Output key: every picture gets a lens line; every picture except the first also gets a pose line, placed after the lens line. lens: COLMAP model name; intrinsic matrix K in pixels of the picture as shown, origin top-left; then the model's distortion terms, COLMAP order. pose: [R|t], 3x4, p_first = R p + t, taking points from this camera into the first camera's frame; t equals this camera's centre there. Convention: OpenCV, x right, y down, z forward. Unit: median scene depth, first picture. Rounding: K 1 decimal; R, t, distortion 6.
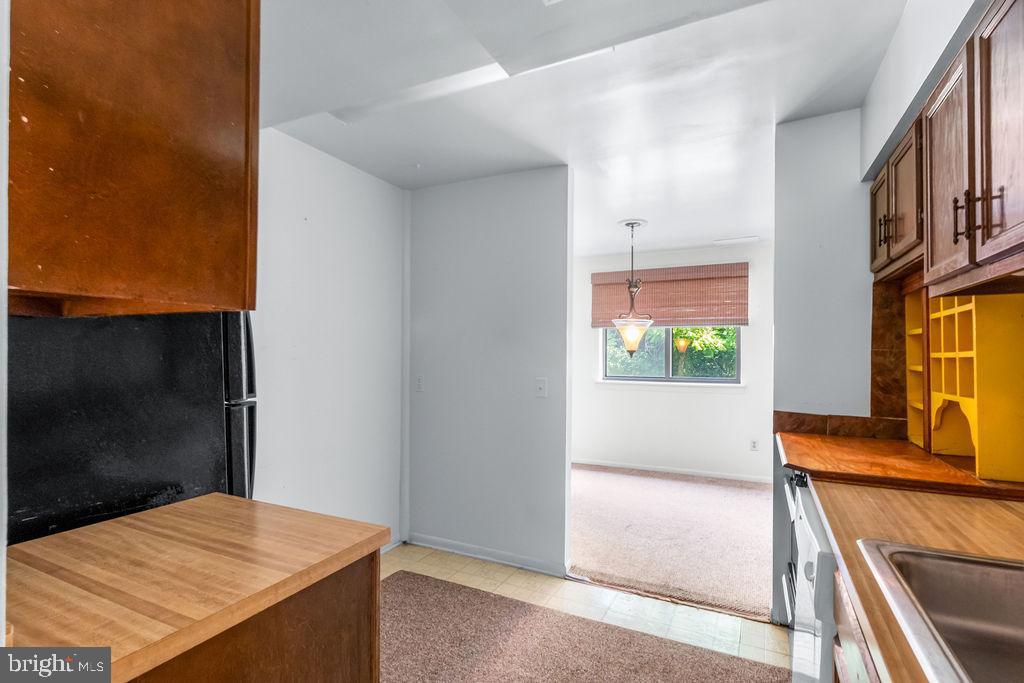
lens RADIAL K [[479.8, 0, 522.0], [0, 479.8, 354.6], [0, 0, 1]] dist [0.000352, 0.000004]
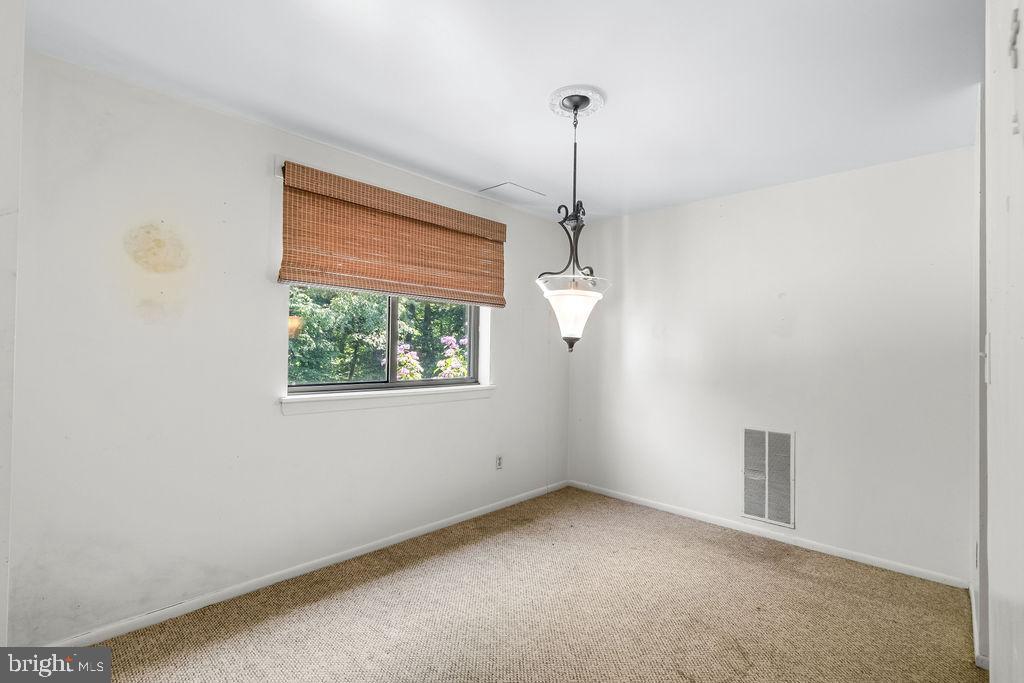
lens RADIAL K [[472.1, 0, 515.6], [0, 472.1, 338.5], [0, 0, 1]] dist [-0.000410, -0.000066]
pose [[0.299437, 0.021131, 0.953882, -0.241351], [-0.018192, 0.999699, -0.016436, 0.001464], [-0.953943, -0.012431, 0.299732, 0.756305]]
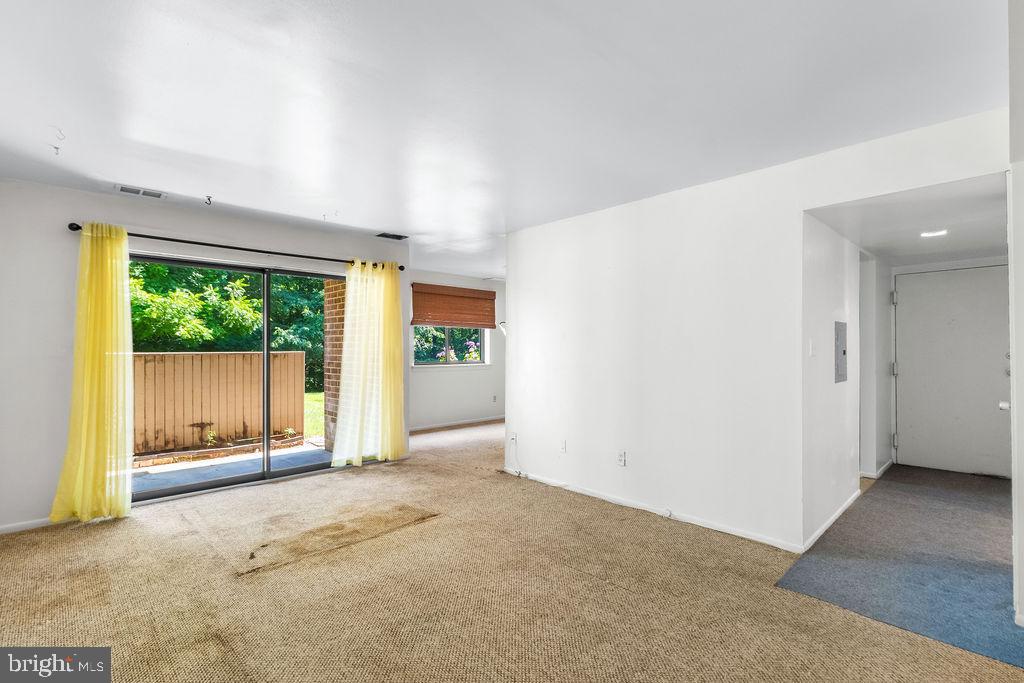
lens RADIAL K [[475.7, 0, 517.8], [0, 475.7, 346.2], [0, 0, 1]] dist [0.000560, -0.000410]
pose [[0.335596, -0.002848, 0.942002, -1.099915], [-0.001403, 0.999993, 0.003523, -0.004027], [-0.942005, -0.002504, 0.335589, 0.355676]]
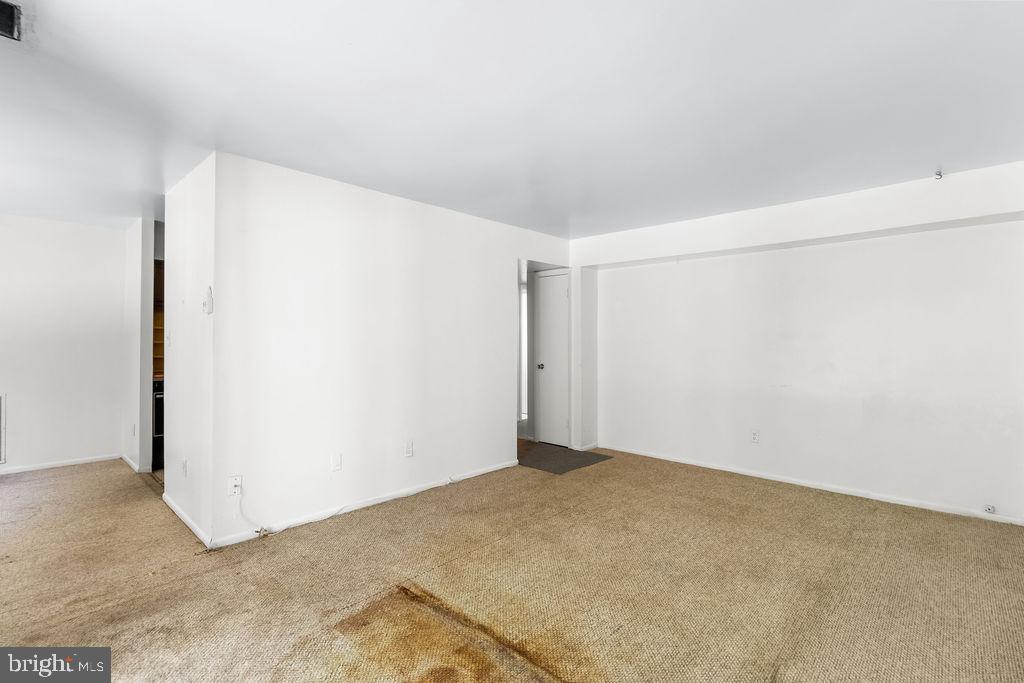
lens RADIAL K [[472.1, 0, 515.6], [0, 472.1, 338.5], [0, 0, 1]] dist [-0.000410, -0.000066]
pose [[-0.955742, -0.007069, 0.294122, -0.703142], [-0.009085, 0.999944, -0.005487, 0.001463], [-0.294067, -0.007916, -0.955752, 1.159846]]
